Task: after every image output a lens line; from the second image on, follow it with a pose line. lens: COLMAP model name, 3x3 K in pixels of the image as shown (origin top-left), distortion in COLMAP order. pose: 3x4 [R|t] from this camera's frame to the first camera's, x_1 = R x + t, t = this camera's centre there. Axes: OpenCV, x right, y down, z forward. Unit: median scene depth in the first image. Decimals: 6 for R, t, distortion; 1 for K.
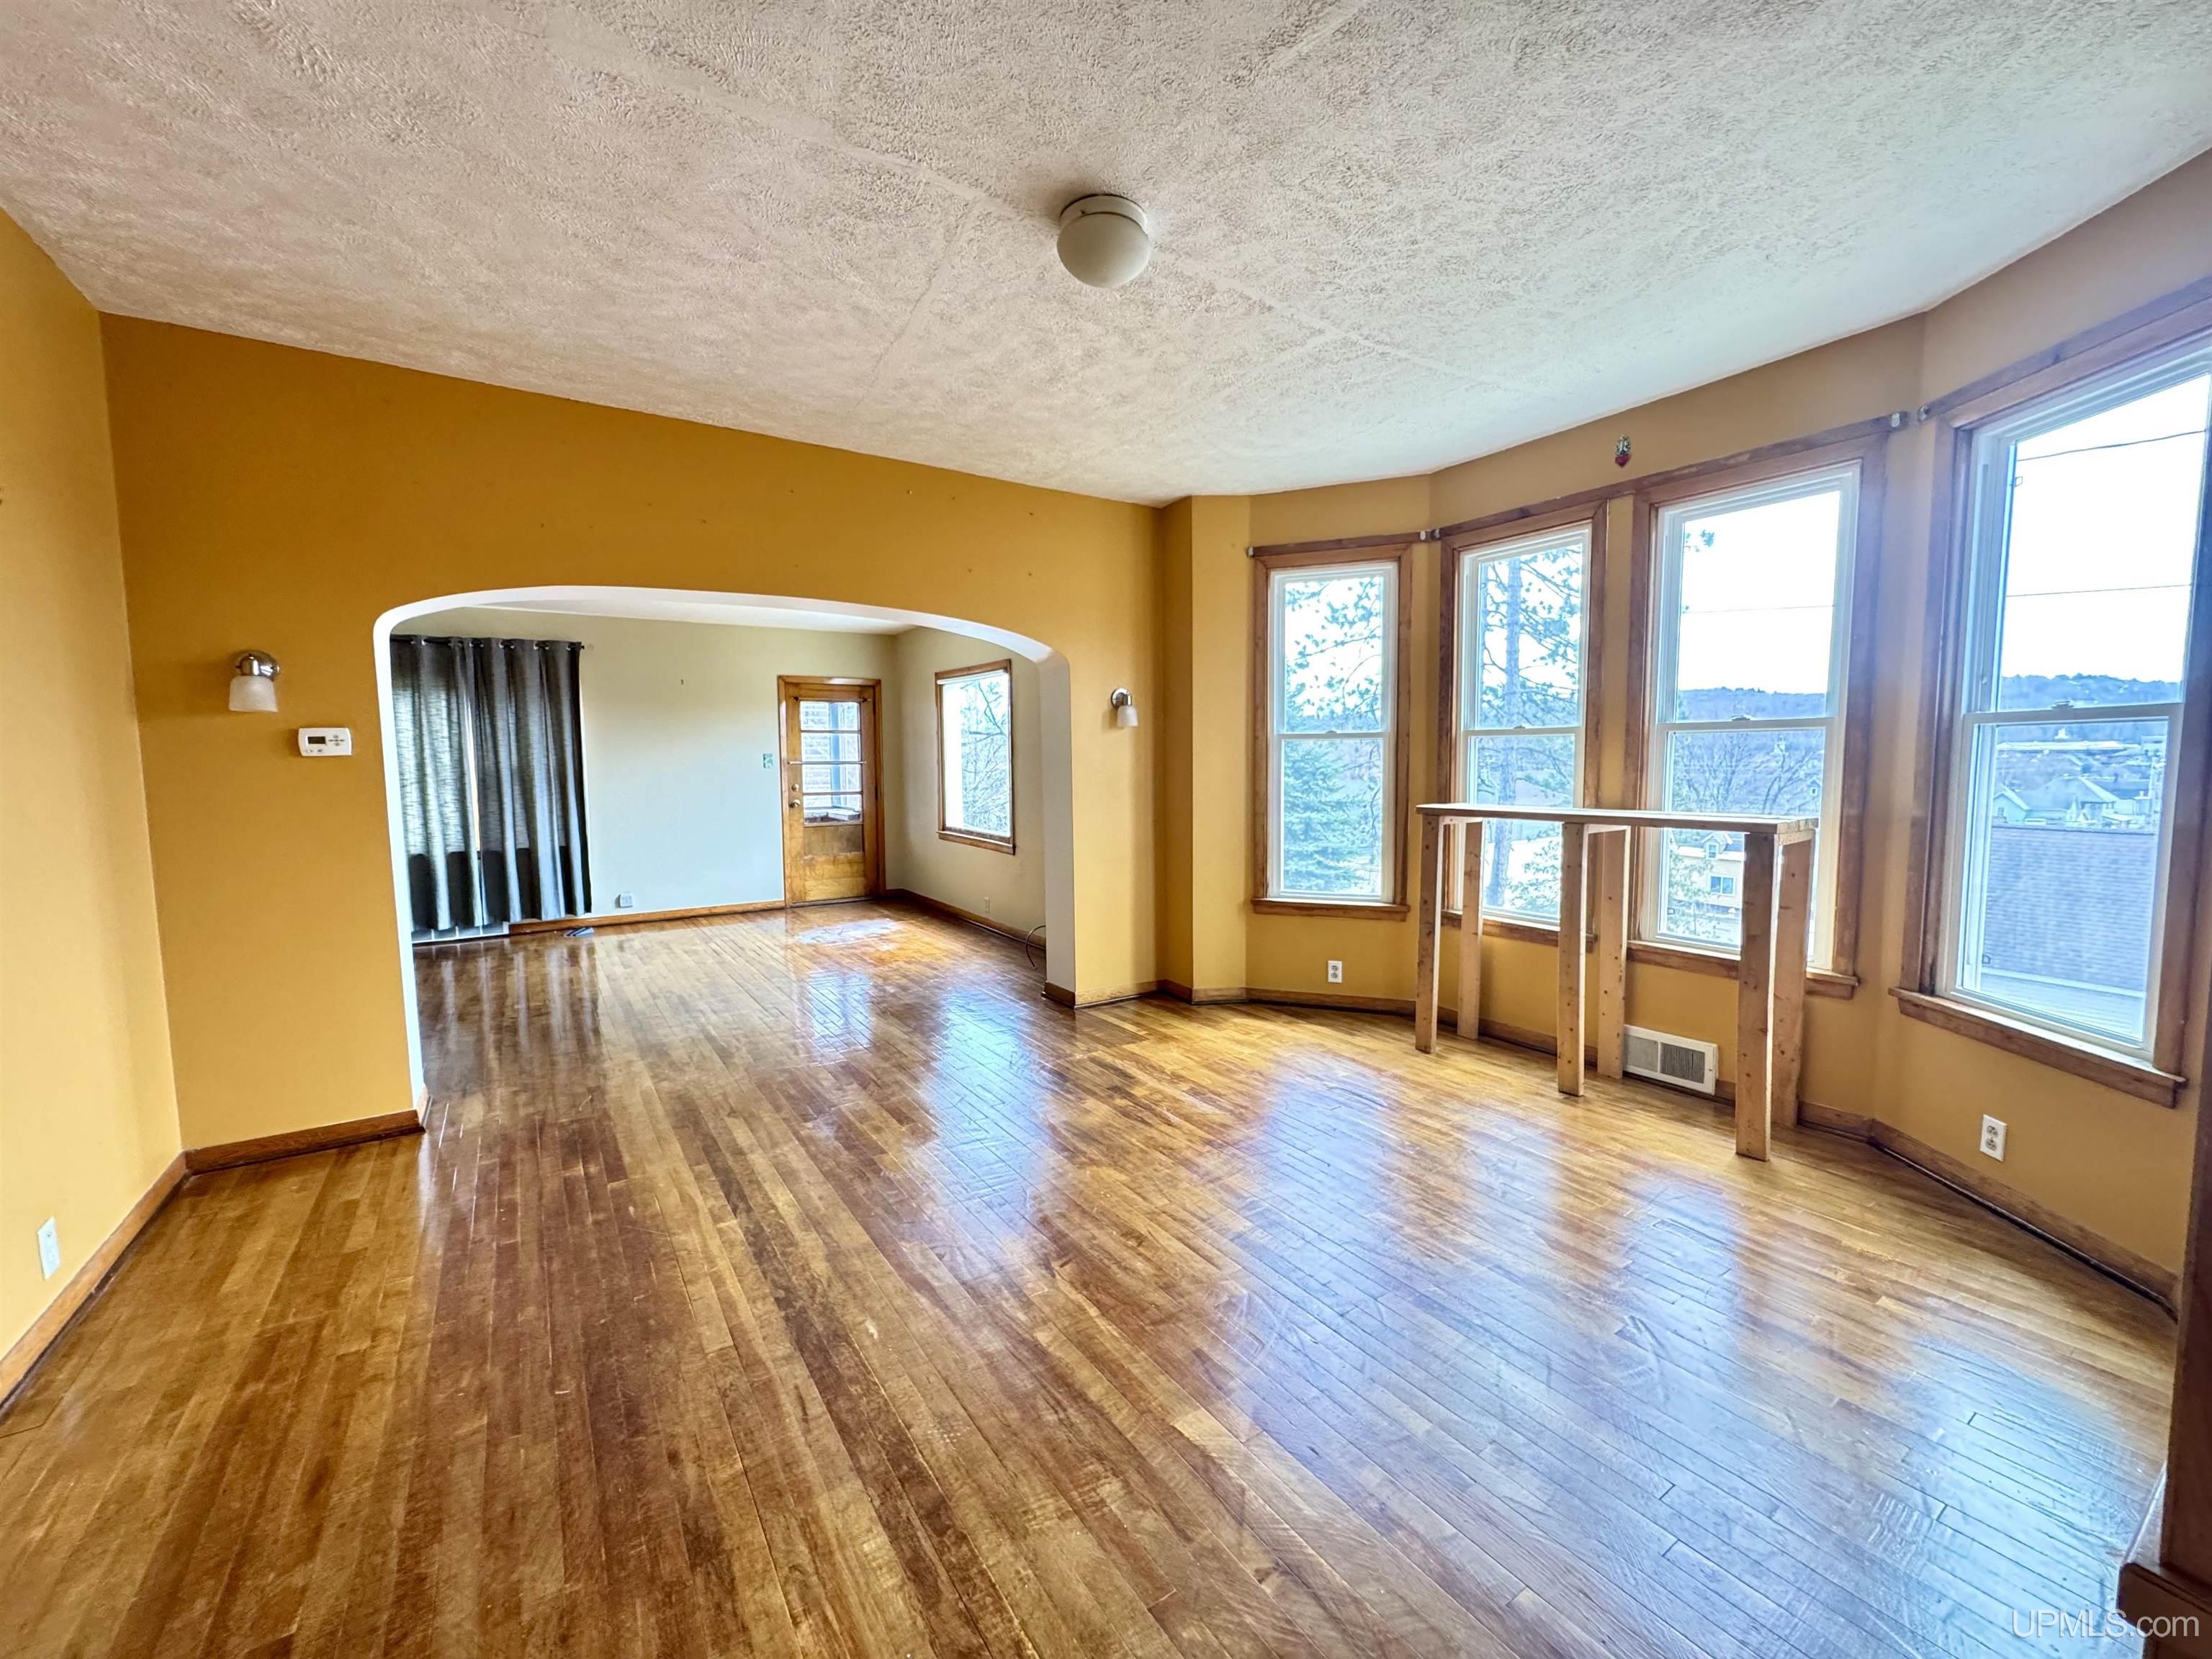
lens RADIAL K [[881.4, 0, 1106.3], [0, 881.4, 821.5], [0, 0, 1]] dist [-0.006314, -0.000647]
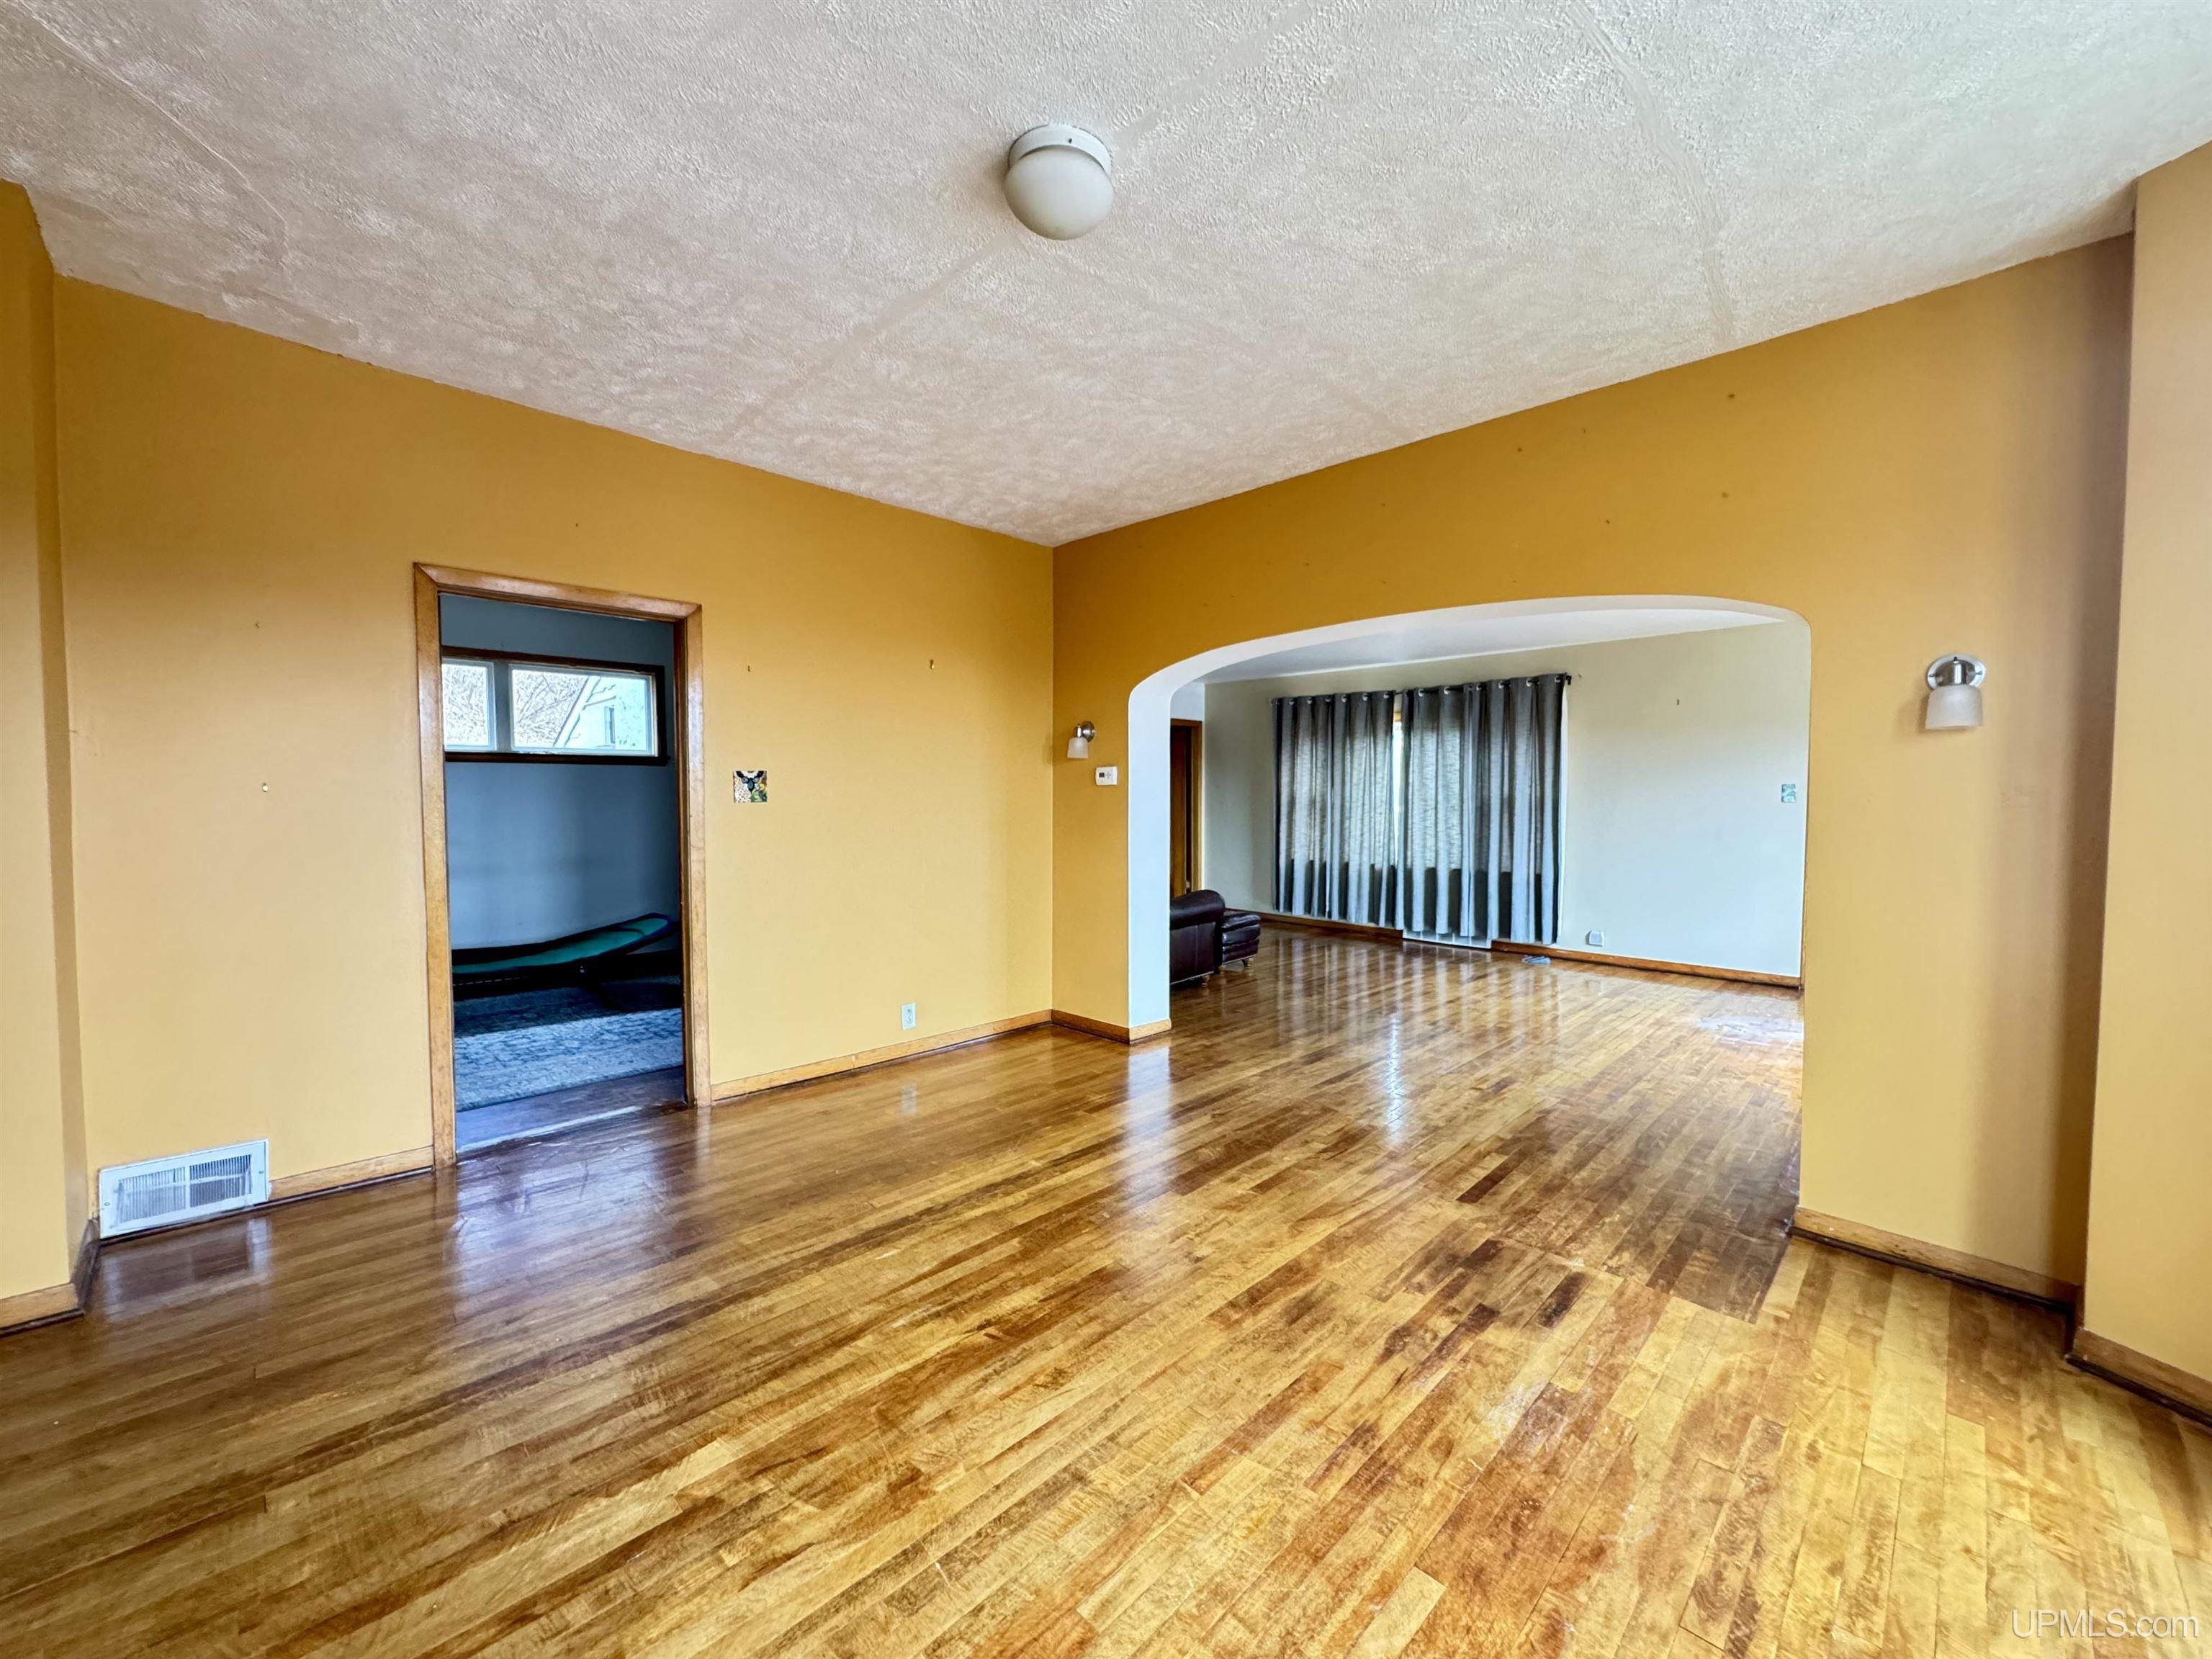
lens RADIAL K [[881.4, 0, 1112.5], [0, 881.4, 820.6], [0, 0, 1]] dist [-0.006314, -0.000647]
pose [[0.203254, 0.040467, -0.978290, 0.570491], [-0.075487, 0.996819, 0.025550, -0.045076], [0.976212, 0.068655, 0.205662, 0.598278]]
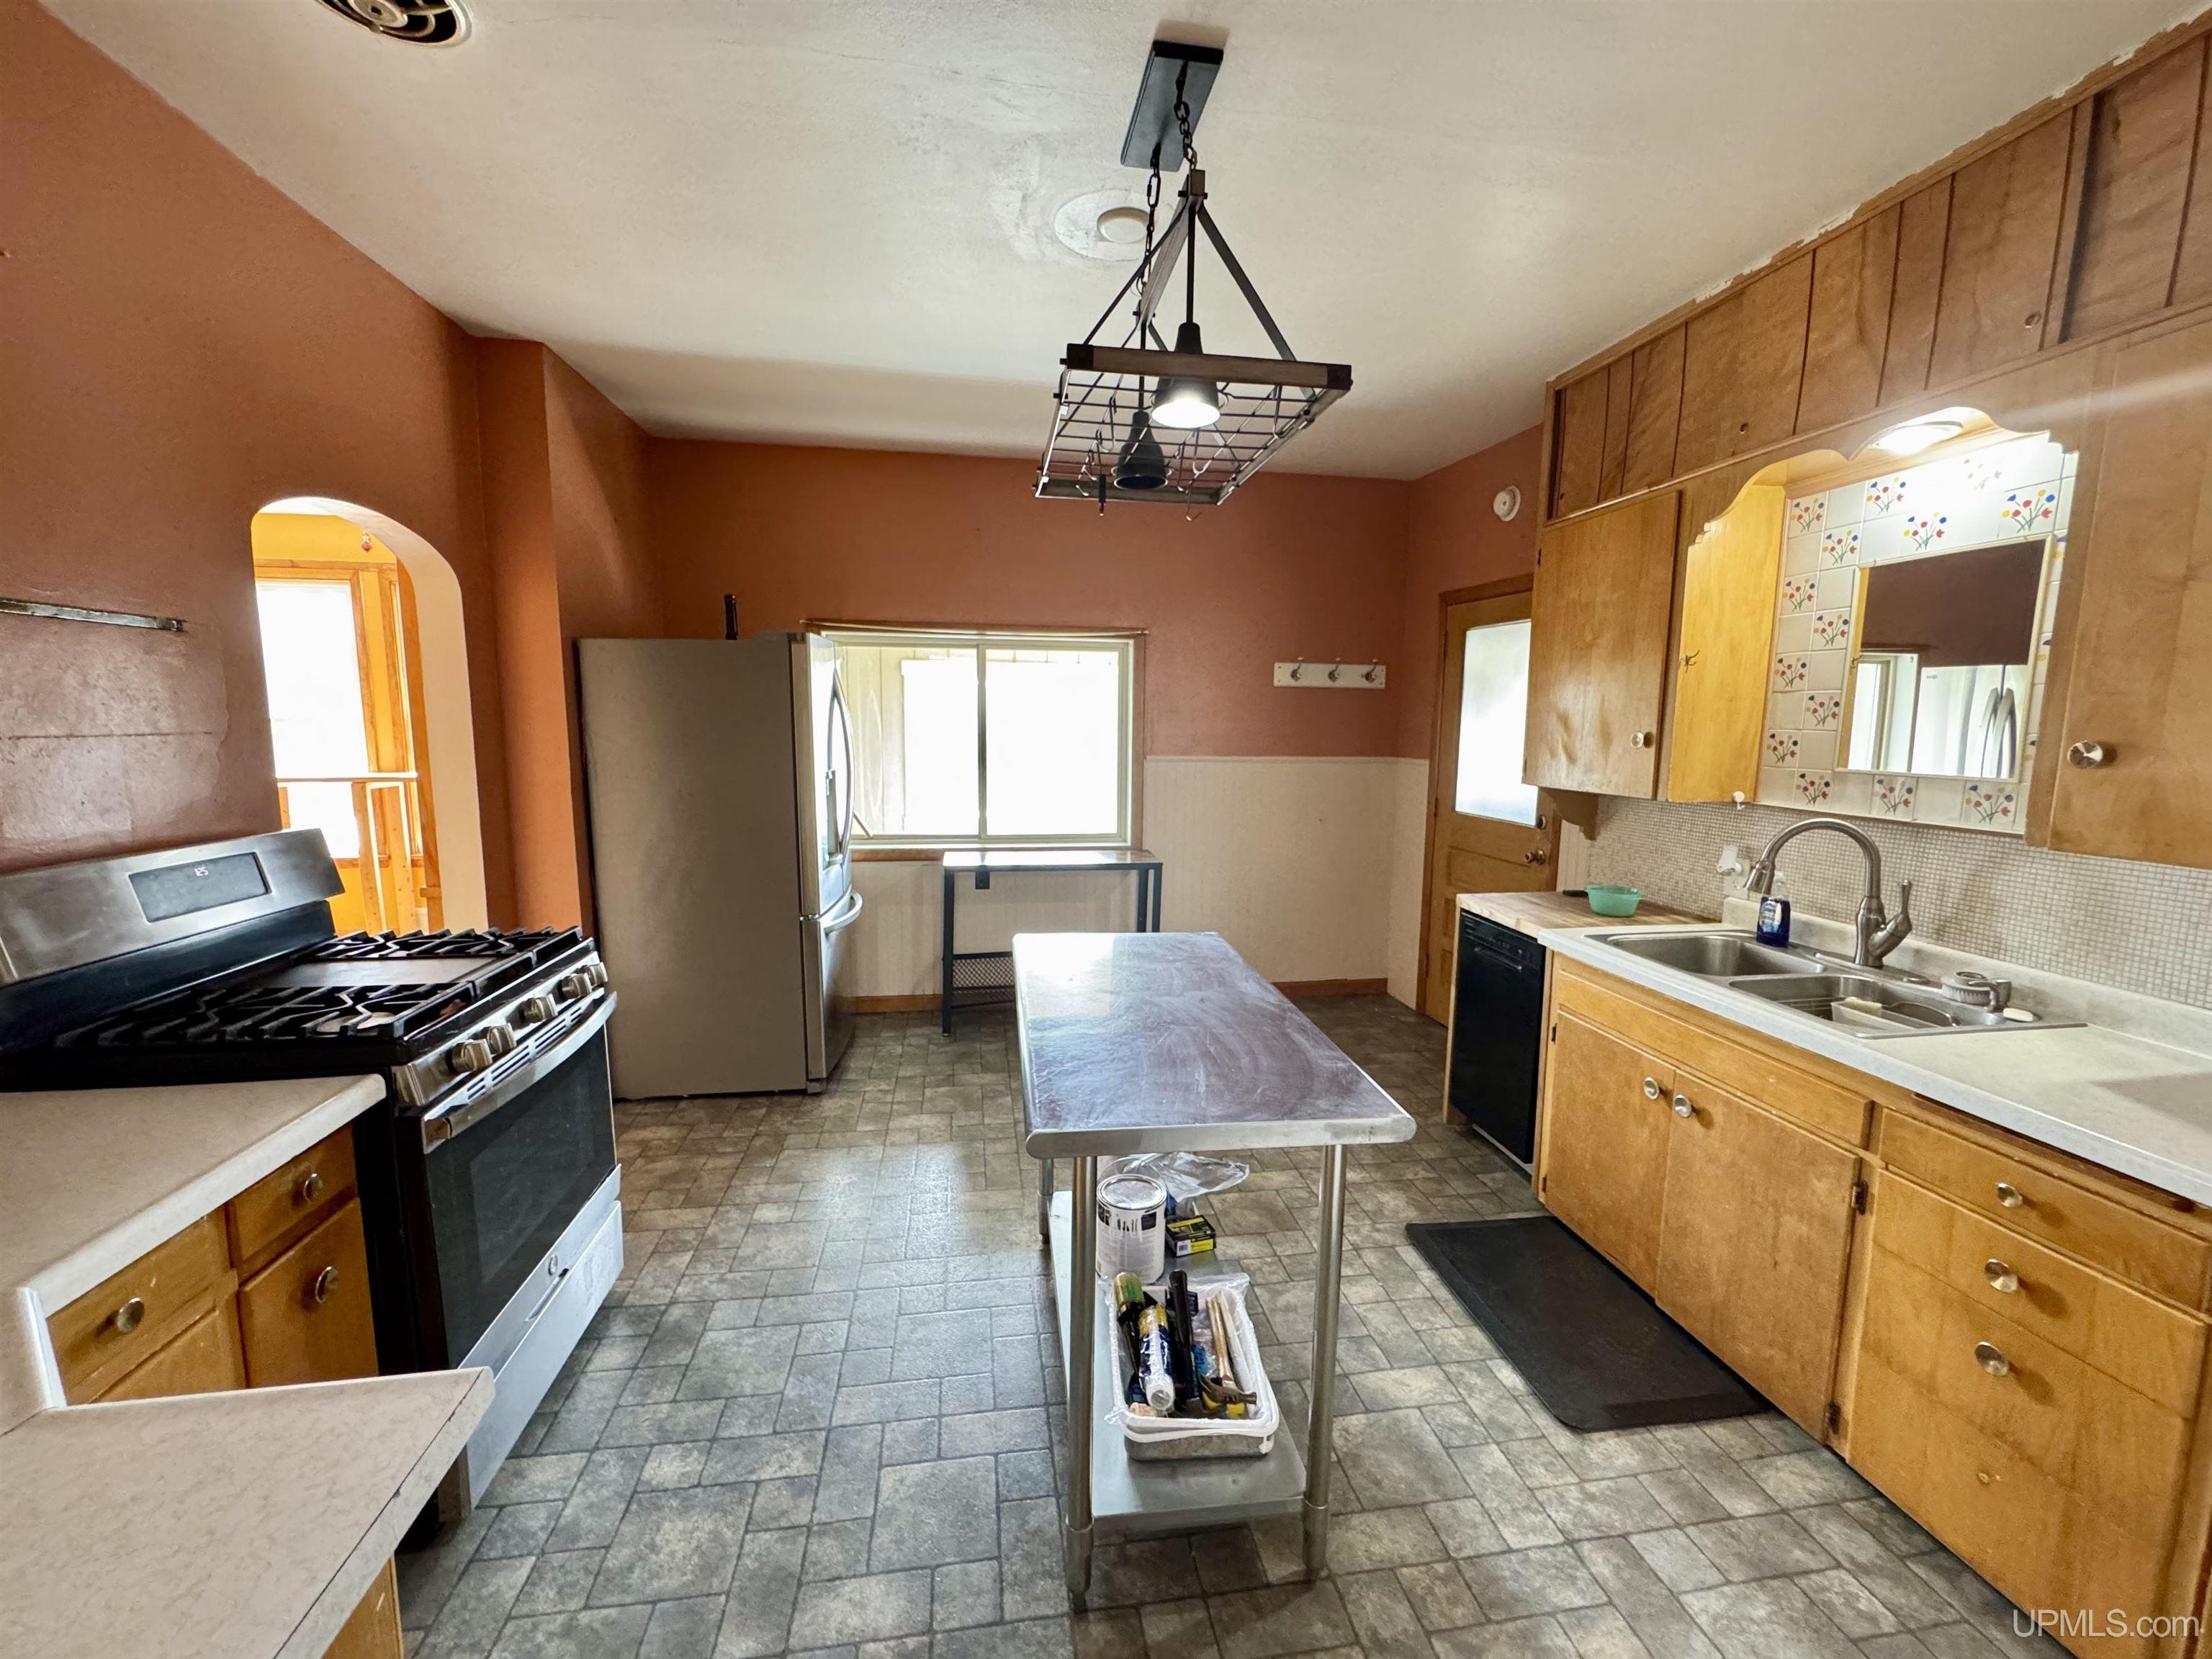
lens RADIAL K [[881.4, 0, 1107.6], [0, 881.4, 831.8], [0, 0, 1]] dist [-0.006314, -0.000647]
pose [[0.416797, -0.104644, 0.902956, -0.317394], [0.056212, 0.994418, 0.089296, 0.023069], [-0.907260, 0.013539, 0.420353, -0.829602]]
